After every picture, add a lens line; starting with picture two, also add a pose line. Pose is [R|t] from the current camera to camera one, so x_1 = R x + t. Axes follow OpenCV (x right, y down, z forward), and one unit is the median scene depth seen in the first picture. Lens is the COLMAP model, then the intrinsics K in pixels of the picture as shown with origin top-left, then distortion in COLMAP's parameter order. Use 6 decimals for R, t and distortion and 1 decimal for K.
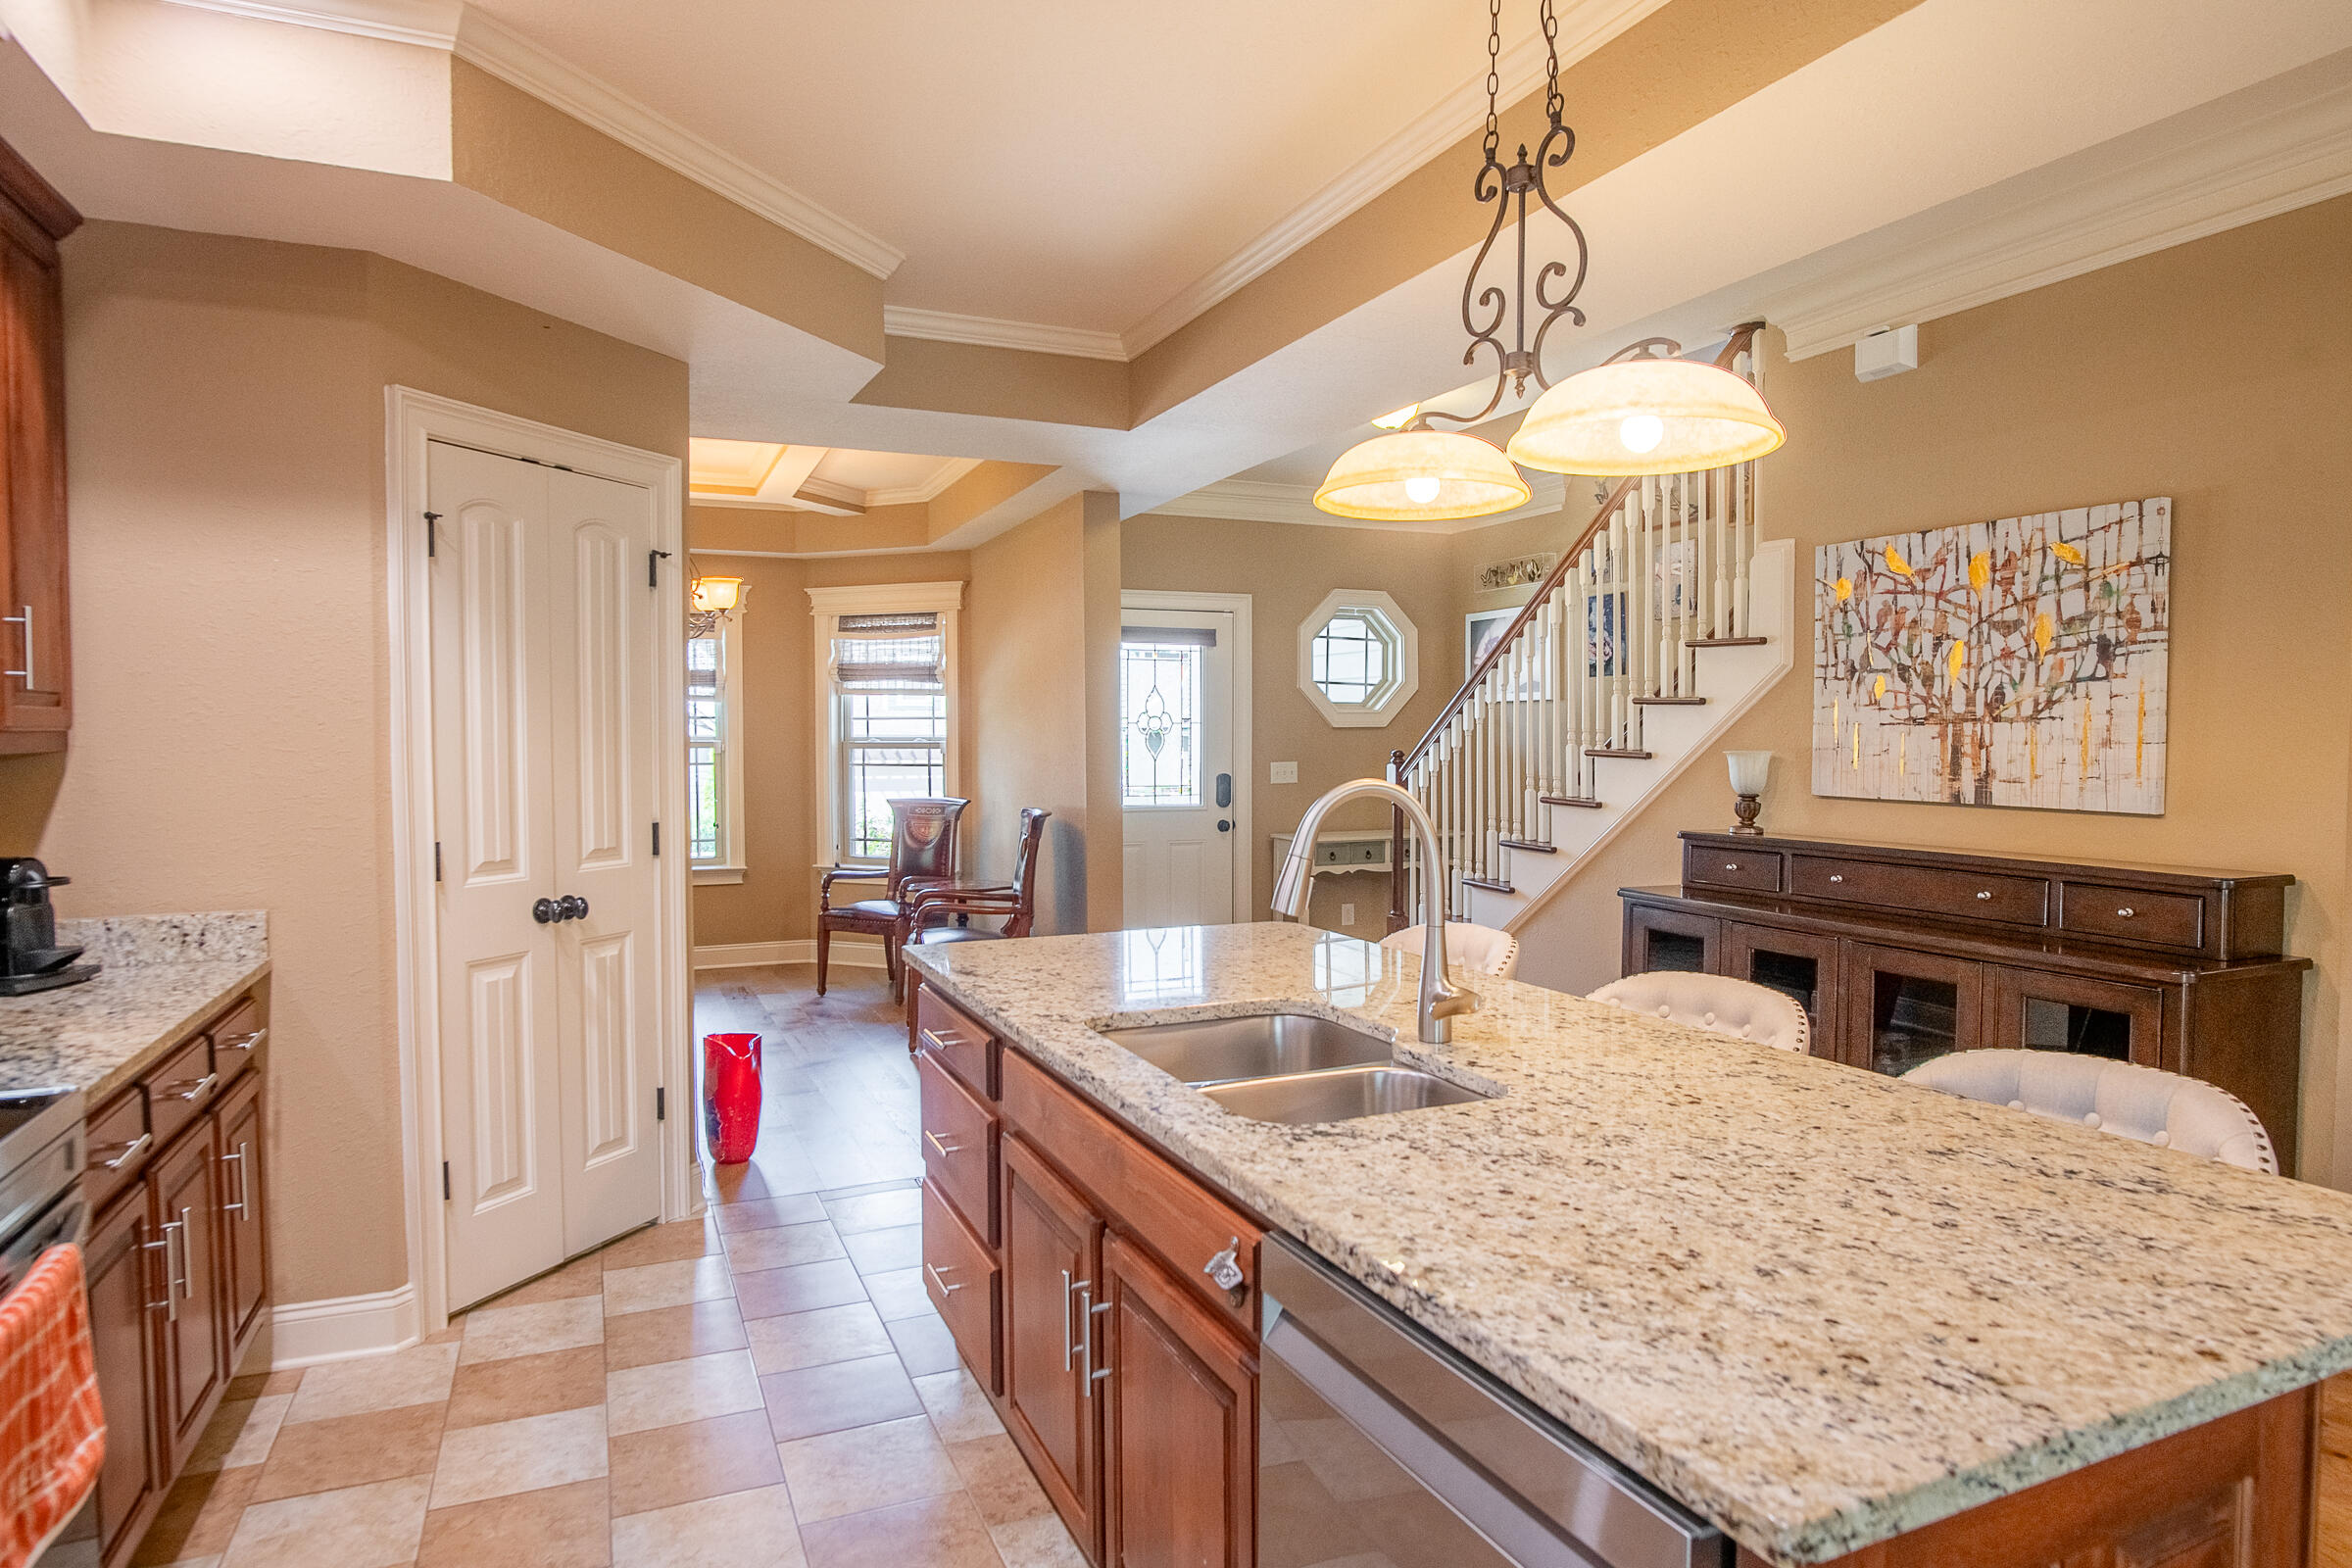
lens RADIAL K [[1359.1, 0, 1182.6], [0, 1359.1, 780.2], [0, 0, 1]] dist [-0.027019, 0.003356]
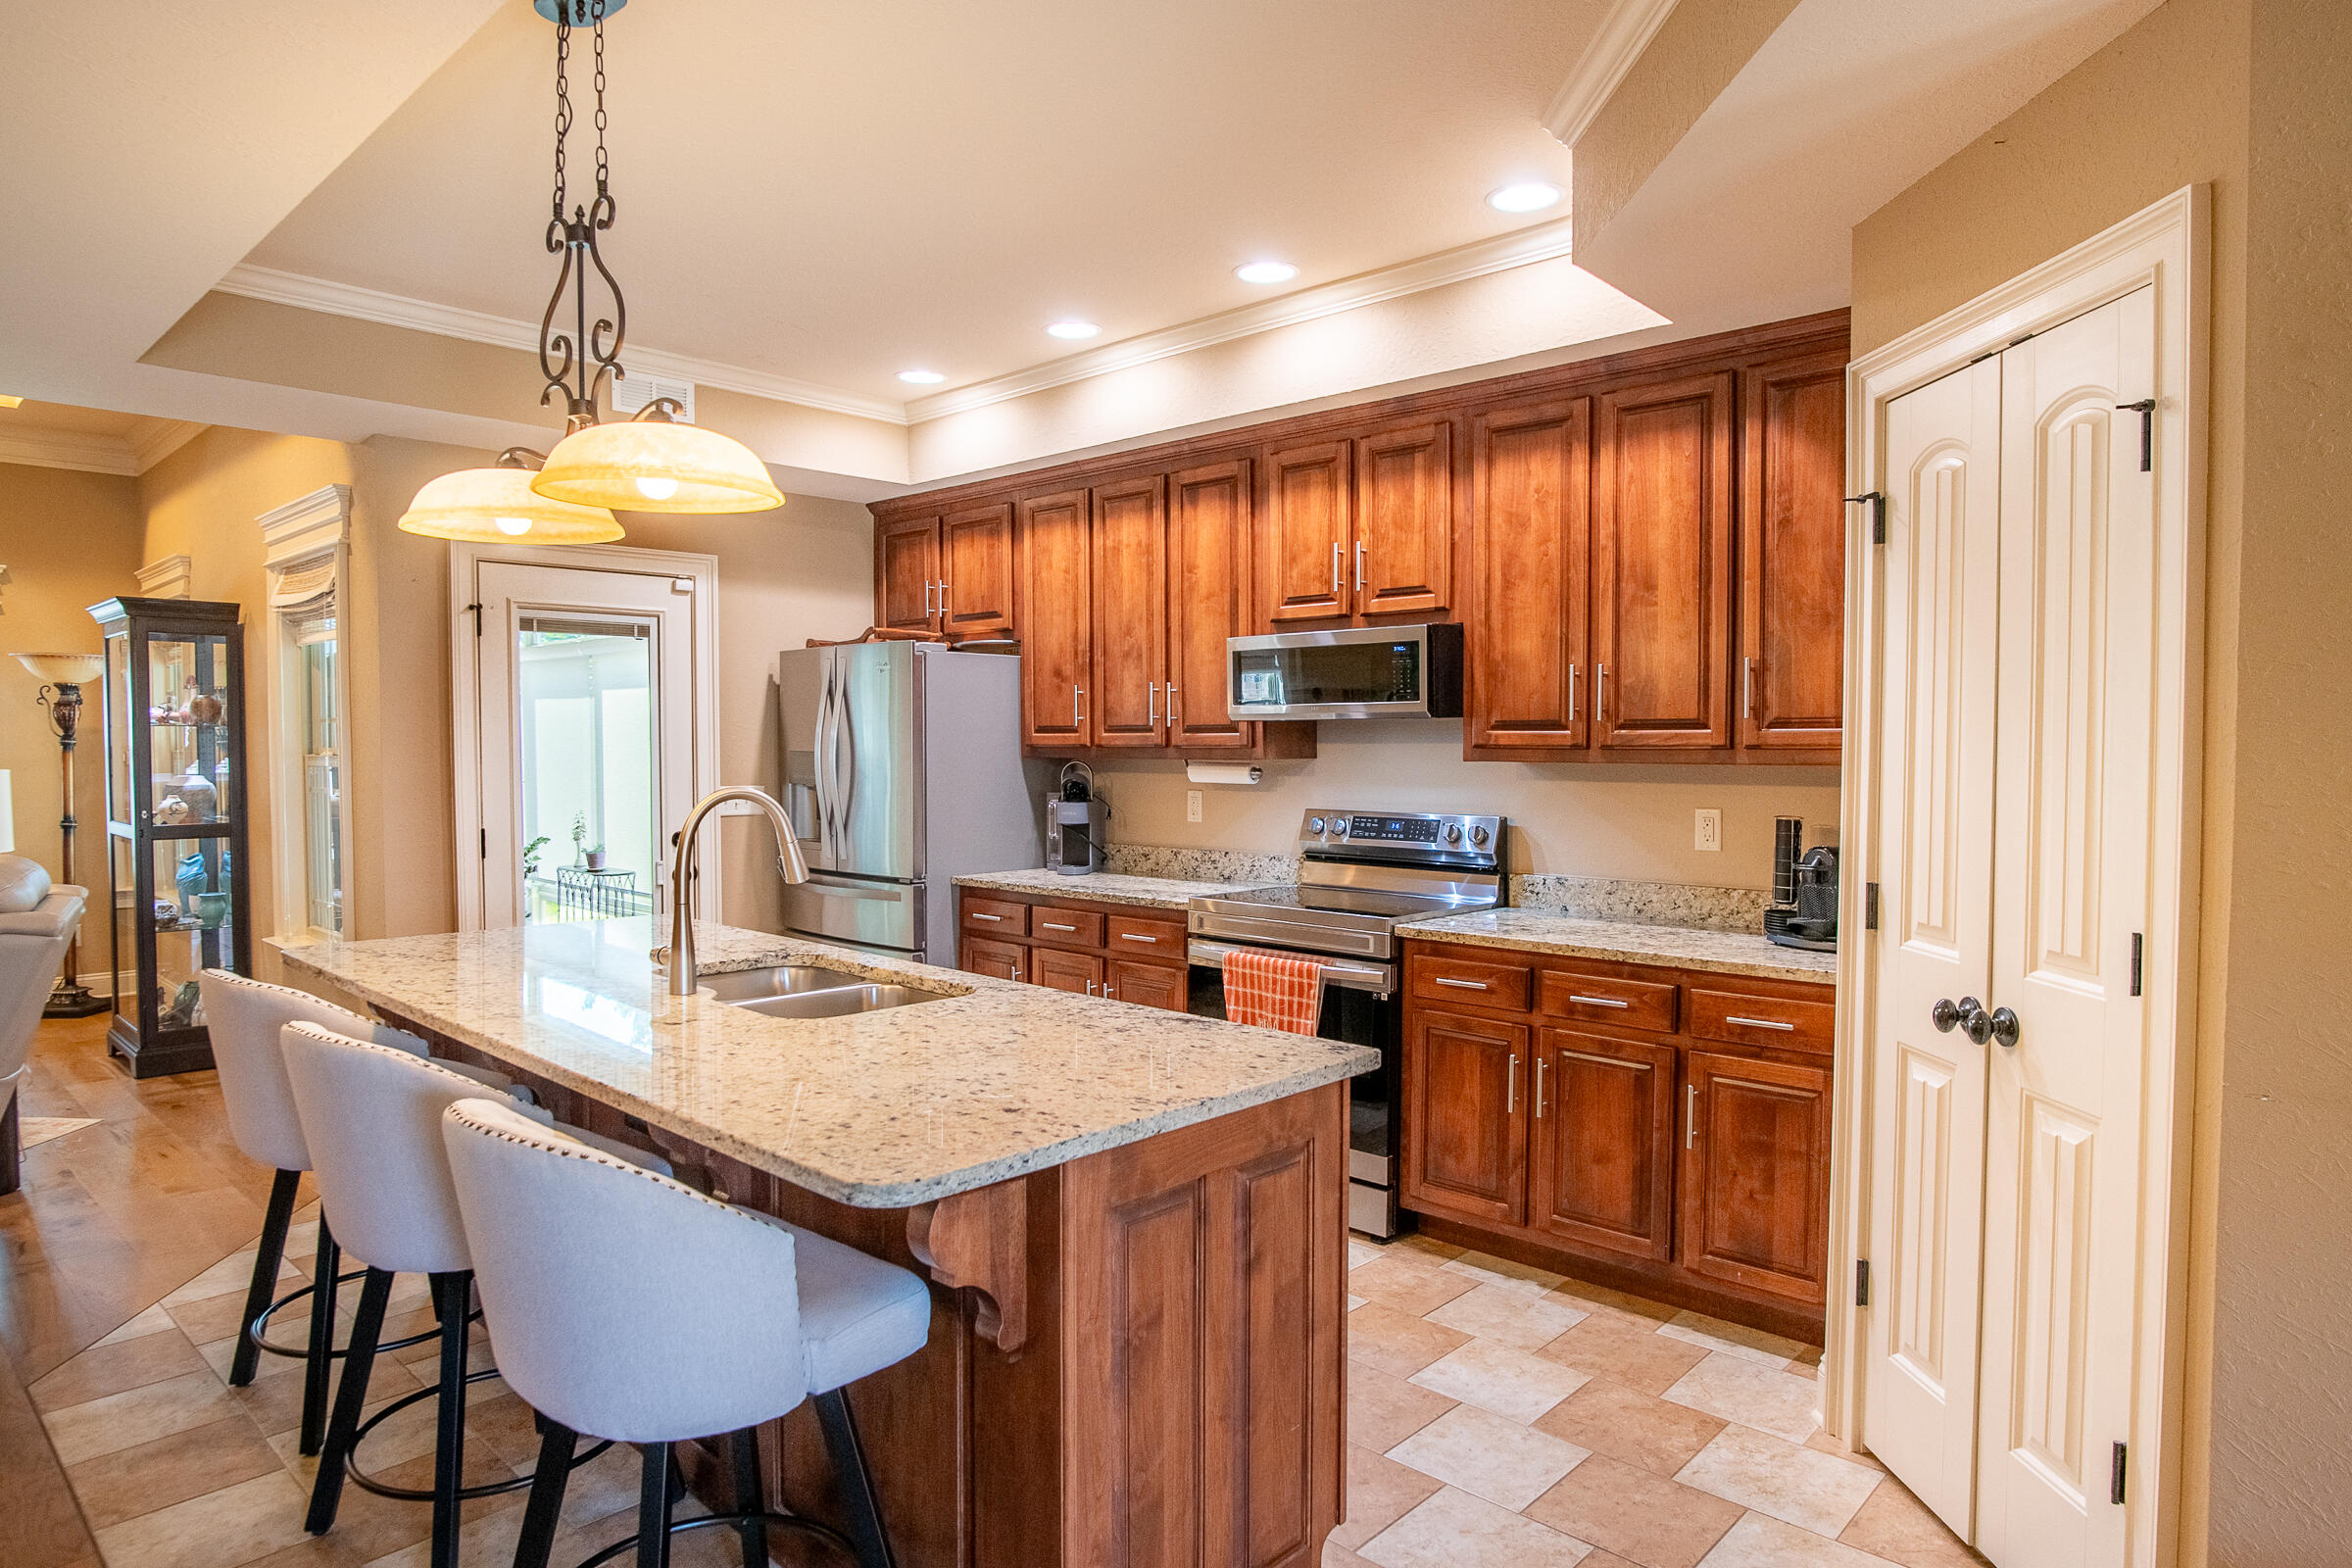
lens RADIAL K [[1379.5, 0, 1179.2], [0, 1379.5, 788.0], [0, 0, 1]] dist [-0.031918, 0.004652]
pose [[-0.920425, 0.013759, -0.390677, 0.144112], [-0.013597, 0.997649, 0.067168, -0.052382], [0.390683, 0.067135, -0.918074, 1.310070]]
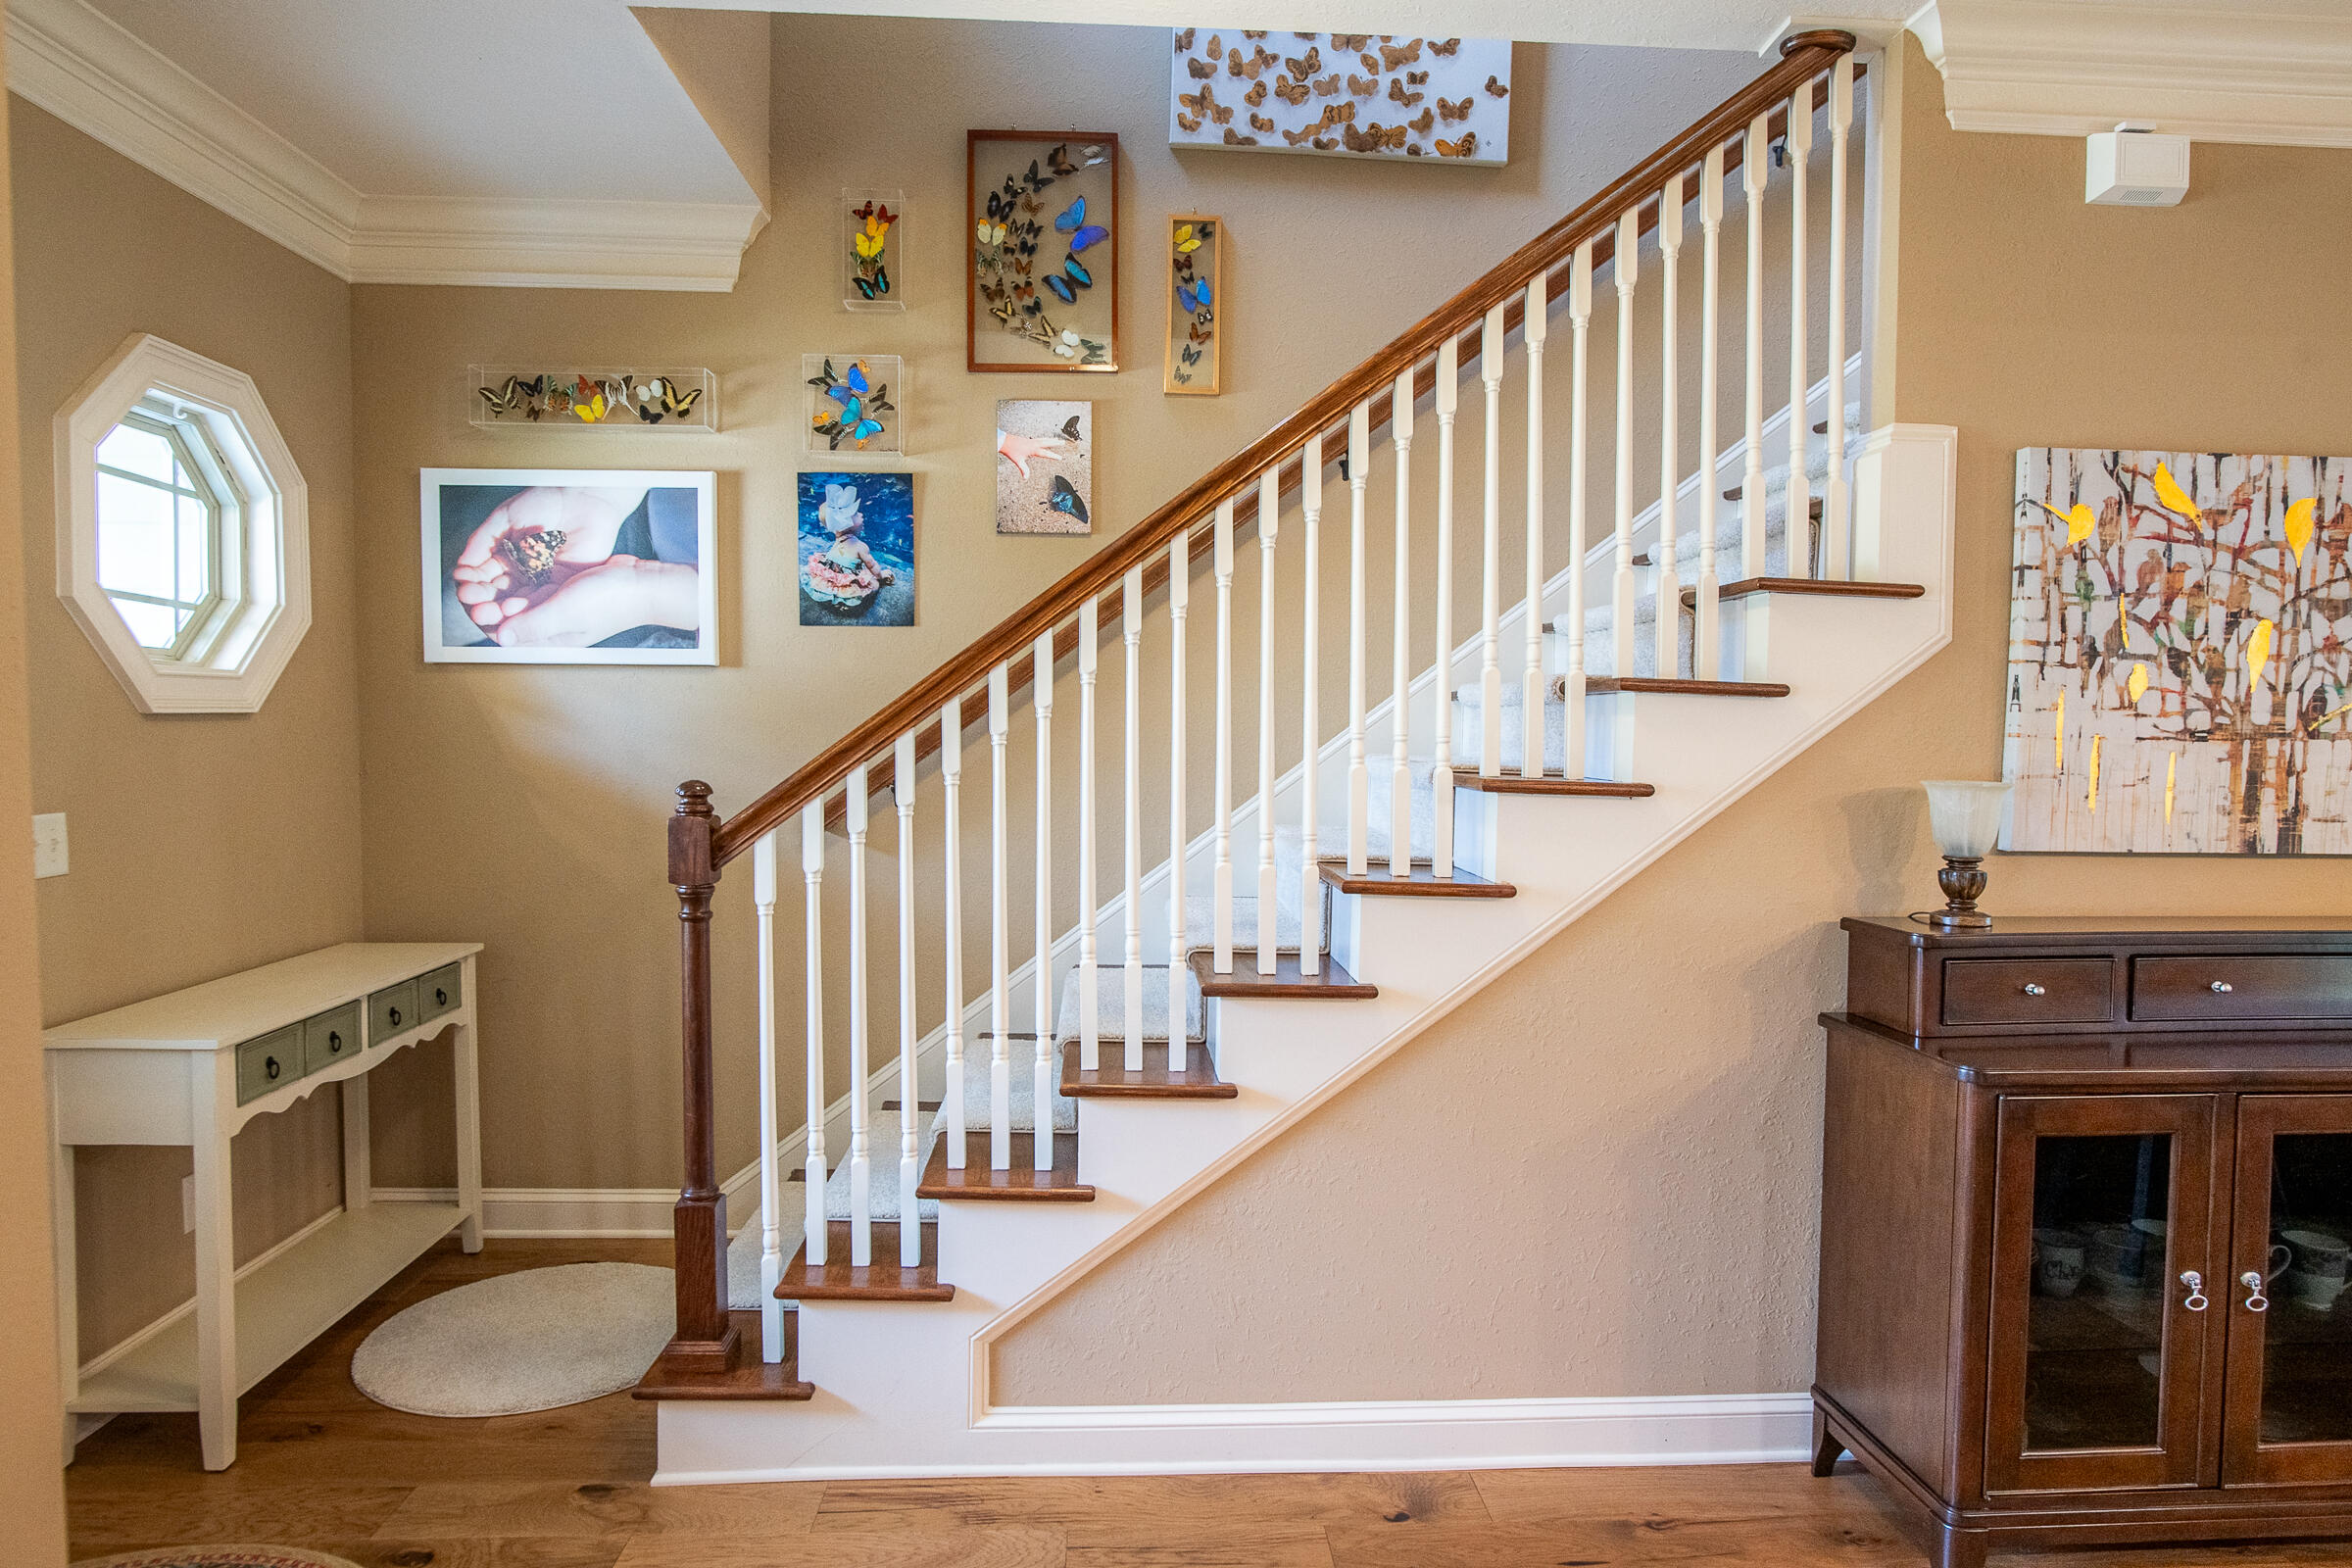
lens RADIAL K [[1359.1, 0, 1182.6], [0, 1359.1, 780.2], [0, 0, 1]] dist [-0.027019, 0.003356]
pose [[0.356038, -0.037487, 0.933719, -0.264312], [0.021481, 0.999259, 0.031927, -0.053976], [-0.934225, 0.008690, 0.356579, 1.244407]]
